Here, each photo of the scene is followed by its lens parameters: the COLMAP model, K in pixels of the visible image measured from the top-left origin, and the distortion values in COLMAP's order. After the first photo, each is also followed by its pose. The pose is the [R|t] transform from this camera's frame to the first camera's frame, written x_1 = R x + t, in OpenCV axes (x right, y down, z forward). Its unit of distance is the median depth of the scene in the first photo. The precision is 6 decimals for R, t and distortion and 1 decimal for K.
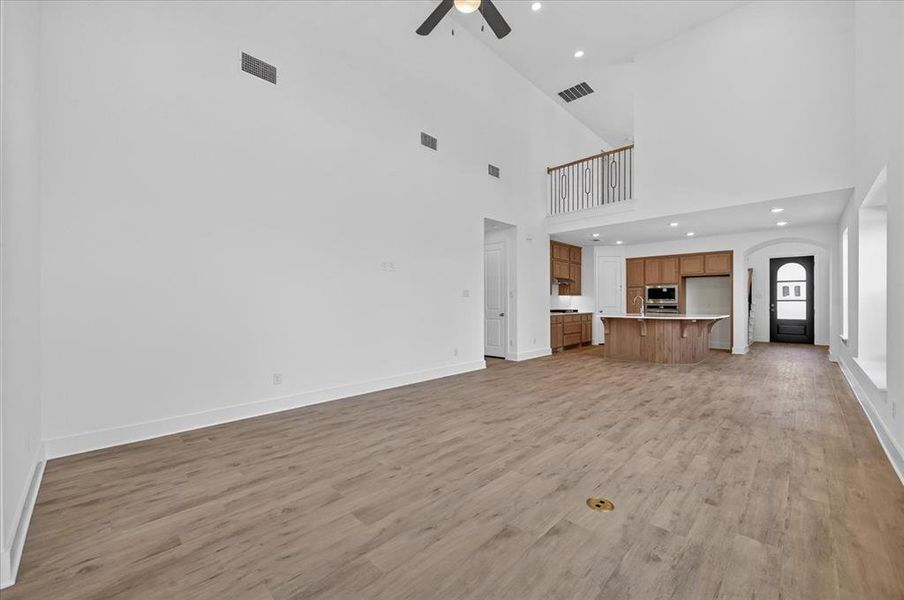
lens RADIAL K [[358.2, 0, 453.3], [0, 358.2, 304.2], [0, 0, 1]] dist [0.001646, 0.000116]
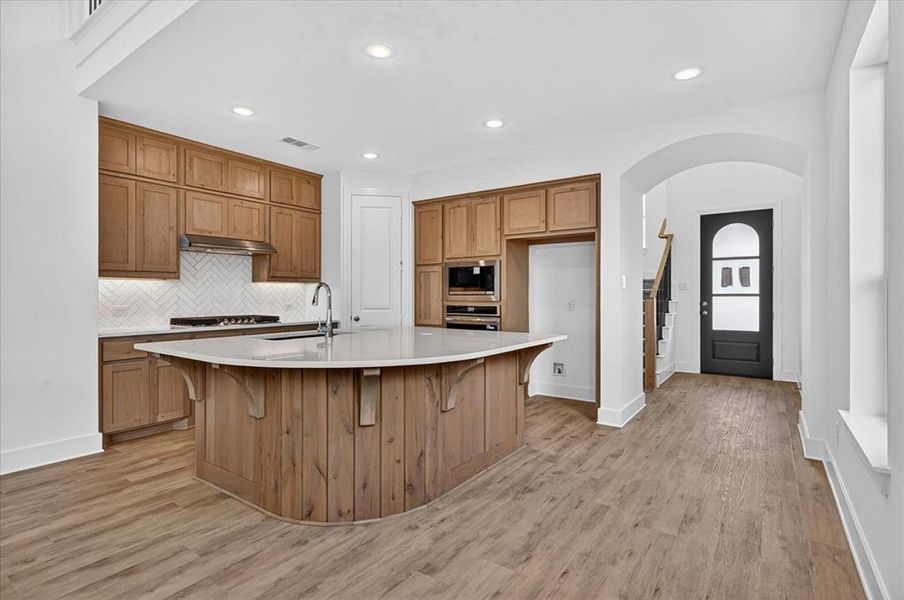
lens RADIAL K [[447.7, 0, 452.0], [0, 447.7, 300.0], [0, 0, 1]] dist [0.001356, 0.000163]
pose [[0.987101, 0.000755, 0.160099, 0.450375], [-0.001528, 0.999988, 0.004706, -0.006021], [-0.160093, -0.004890, 0.987090, 0.441014]]
